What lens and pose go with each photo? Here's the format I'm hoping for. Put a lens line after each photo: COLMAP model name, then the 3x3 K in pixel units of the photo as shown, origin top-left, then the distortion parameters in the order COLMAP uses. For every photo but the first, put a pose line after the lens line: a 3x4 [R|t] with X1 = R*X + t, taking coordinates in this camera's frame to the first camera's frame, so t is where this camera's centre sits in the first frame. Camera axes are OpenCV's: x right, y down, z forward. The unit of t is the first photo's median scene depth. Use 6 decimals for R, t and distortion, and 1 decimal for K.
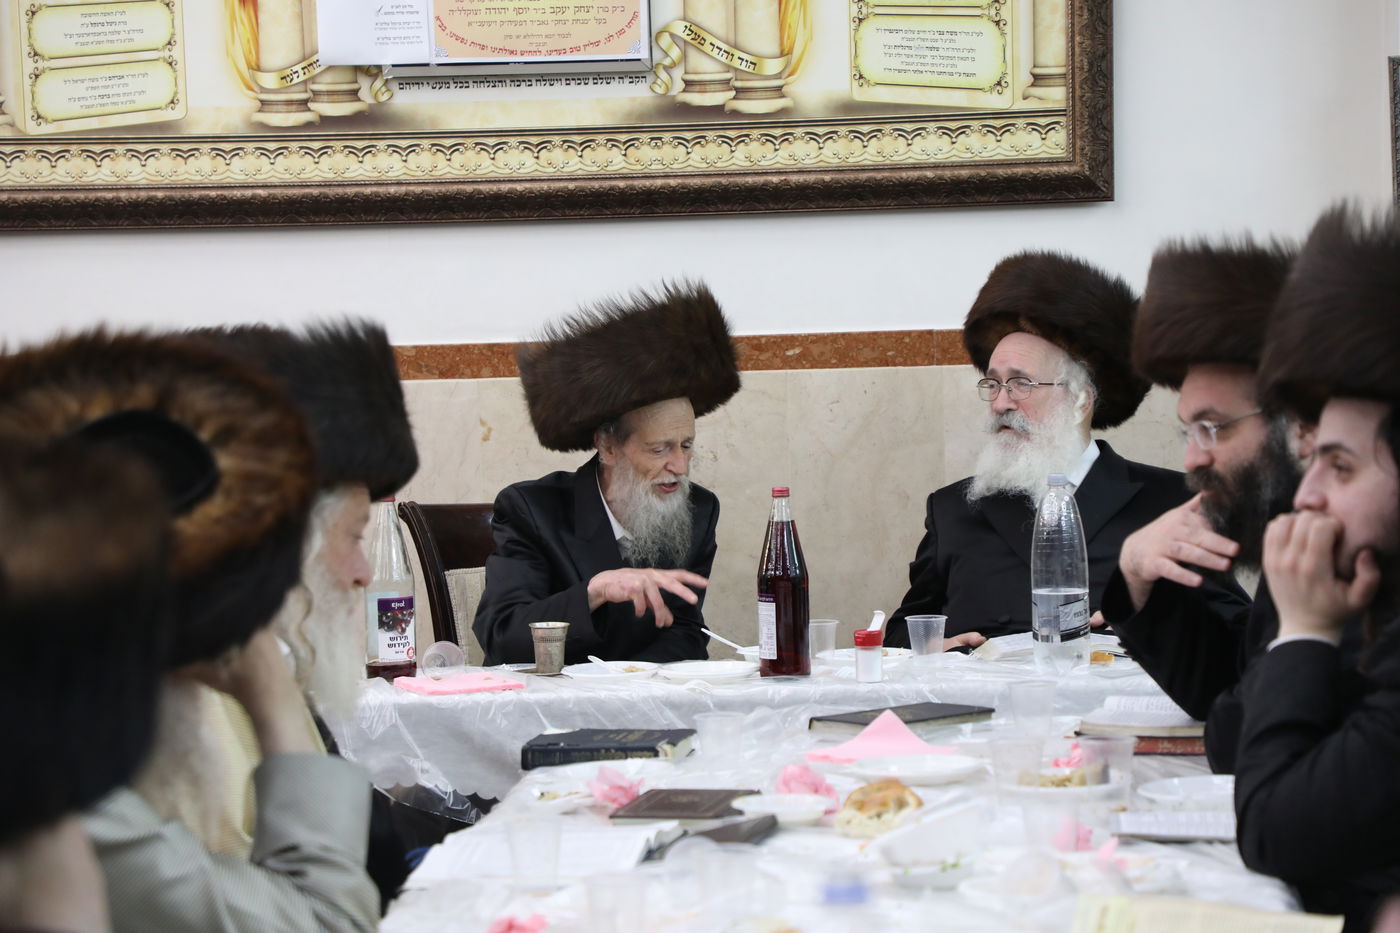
lens RADIAL K [[3757.2, 0, 700.0], [0, 3757.2, 466.5], [0, 0, 1]] dist [0.679441, -0.816228]
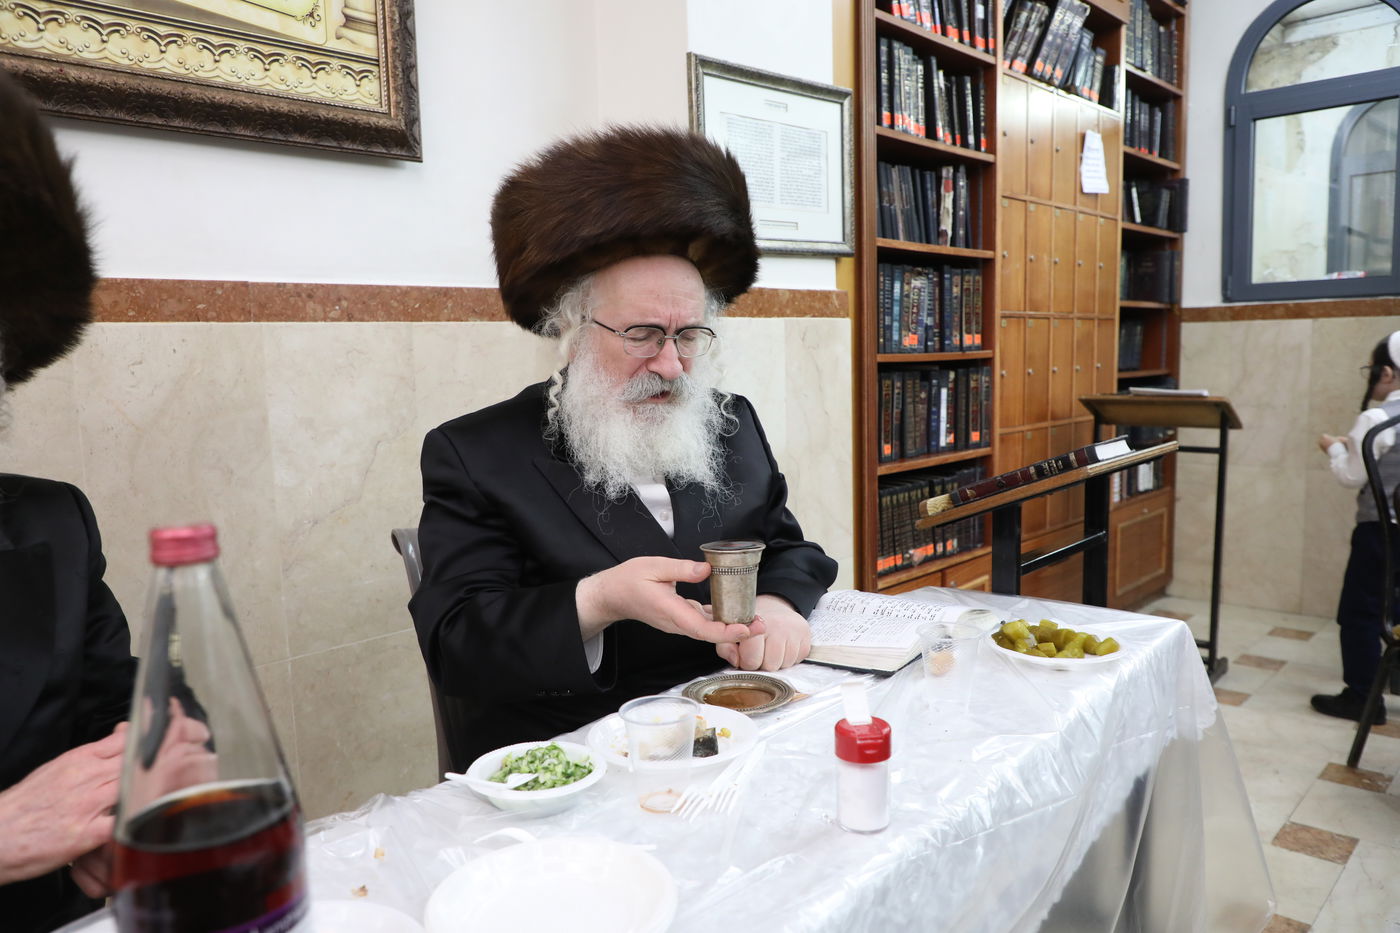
lens RADIAL K [[1005.9, 0, 686.1], [0, 1005.9, 477.0], [0, 0, 1]] dist [-0.061370, 0.040043]
pose [[0.643434, -0.082177, 0.761078, -0.054512], [0.061781, 0.996553, 0.055372, 0.003209], [-0.763005, 0.011392, 0.646293, 0.774444]]
